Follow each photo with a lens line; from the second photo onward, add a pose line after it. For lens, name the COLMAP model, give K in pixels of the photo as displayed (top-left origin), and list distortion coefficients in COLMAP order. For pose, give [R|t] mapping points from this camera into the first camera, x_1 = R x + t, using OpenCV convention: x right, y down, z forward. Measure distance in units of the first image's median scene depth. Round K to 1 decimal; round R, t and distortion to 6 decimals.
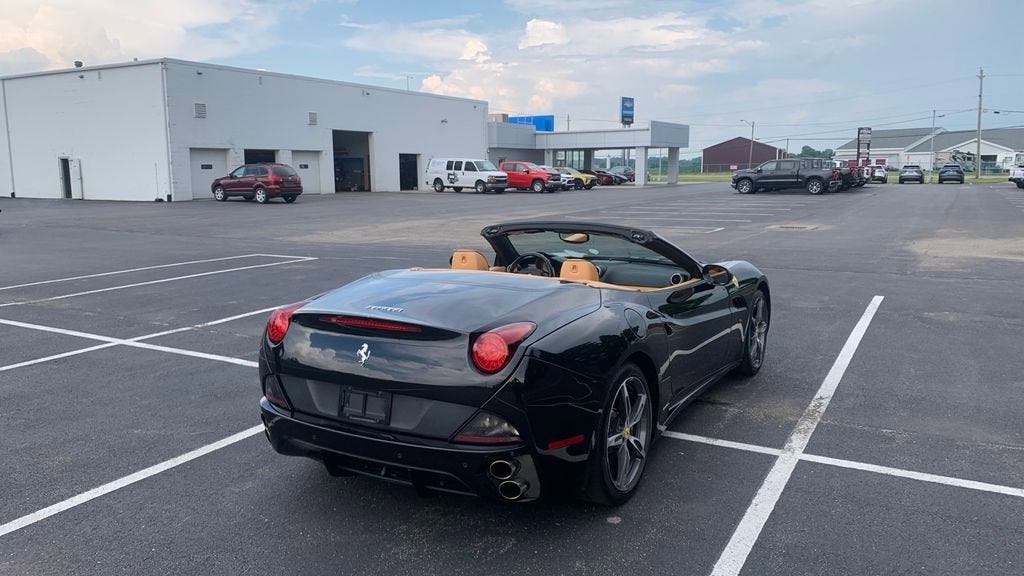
lens RADIAL K [[790.7, 0, 512.0], [0, 790.7, 288.0], [0, 0, 1]] dist [0.002922, 0.000320]
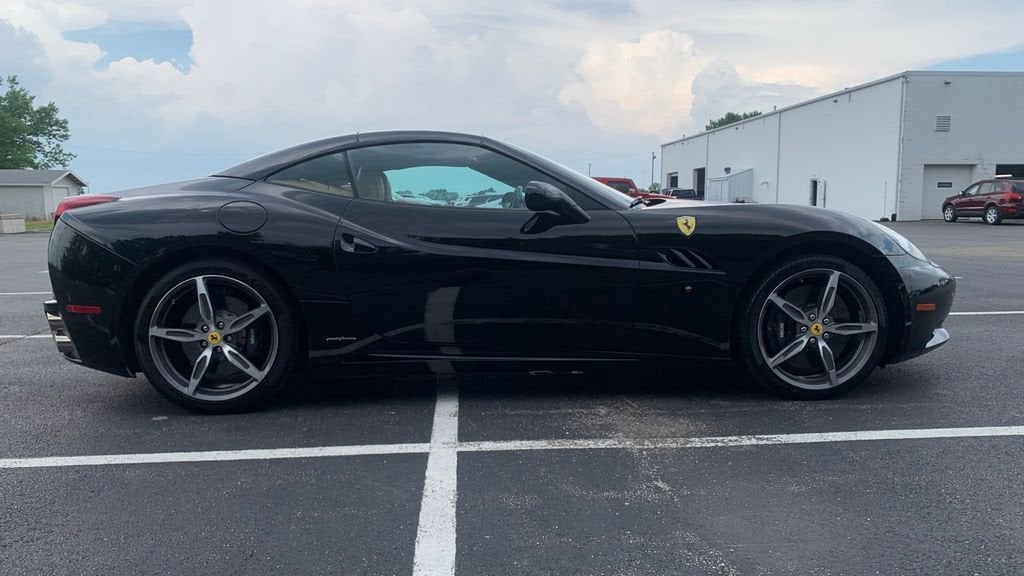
lens RADIAL K [[787.6, 0, 492.2], [0, 787.6, 291.7], [0, 0, 1]] dist [0.015560, -0.007401]
pose [[0.544737, 0.096013, -0.833092, 0.107014], [-0.126230, 0.991493, 0.031730, 0.006361], [0.829052, 0.087877, 0.552223, 0.076787]]
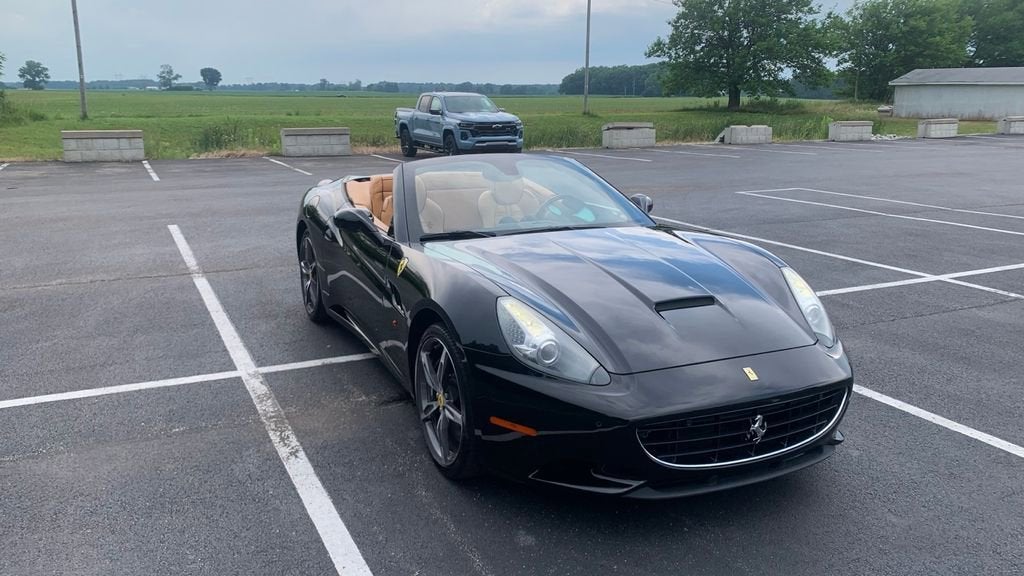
lens RADIAL K [[790.7, 0, 512.0], [0, 790.7, 288.0], [0, 0, 1]] dist [0.002922, 0.000320]
pose [[-0.565612, 0.203743, -0.799107, 0.114135], [-0.119520, 0.938517, 0.323884, -0.032775], [0.815965, 0.278701, -0.506485, 0.209513]]
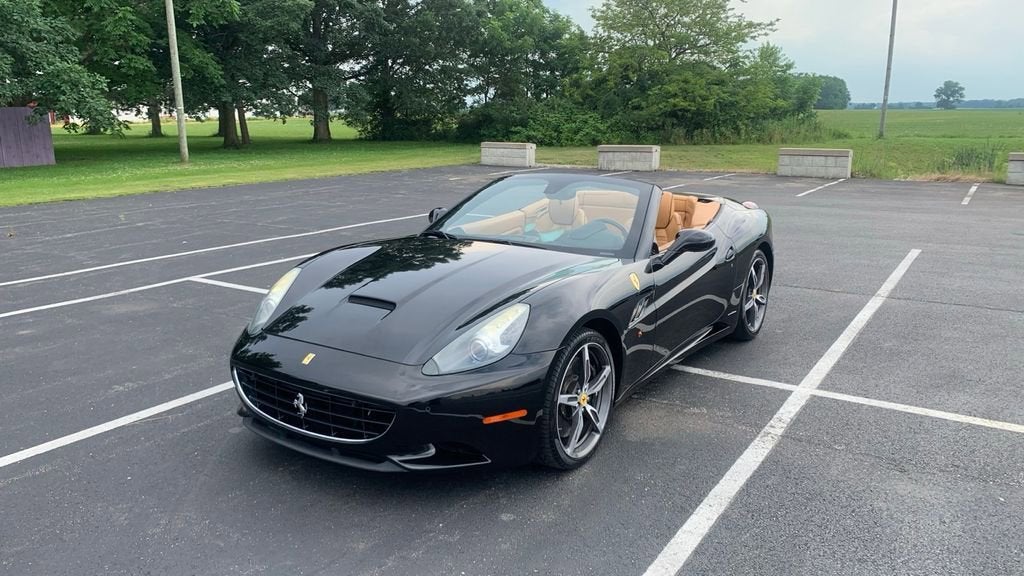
lens RADIAL K [[787.6, 0, 492.2], [0, 787.6, 291.7], [0, 0, 1]] dist [0.015560, -0.007401]
pose [[-0.997555, -0.000818, 0.069882, 0.013413], [0.024411, 0.932869, 0.359387, -0.041600], [-0.065485, 0.360214, -0.930569, 0.271449]]
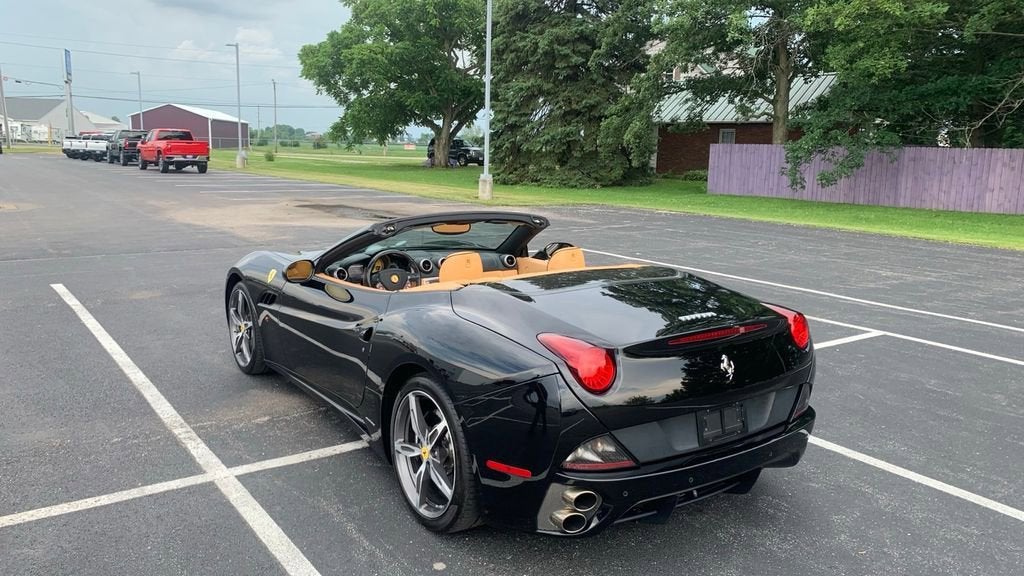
lens RADIAL K [[777.1, 0, 516.0], [0, 777.1, 286.0], [0, 0, 1]] dist [0.003274, 0.001510]
pose [[0.409595, -0.139269, 0.901574, -0.100273], [0.103909, 0.988969, 0.105563, -0.011902], [-0.906330, 0.050444, 0.419548, 0.077400]]
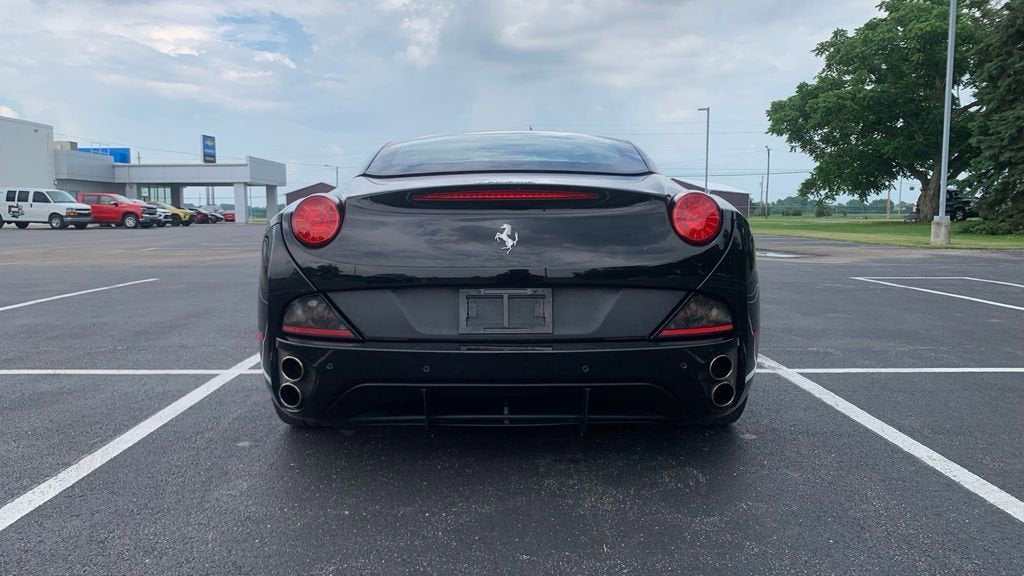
lens RADIAL K [[790.7, 0, 512.0], [0, 790.7, 288.0], [0, 0, 1]] dist [0.002922, 0.000320]
pose [[0.867280, -0.040977, 0.496130, -0.049410], [0.070073, 0.996733, -0.040169, 0.014478], [-0.492863, 0.069603, 0.867318, 0.035890]]
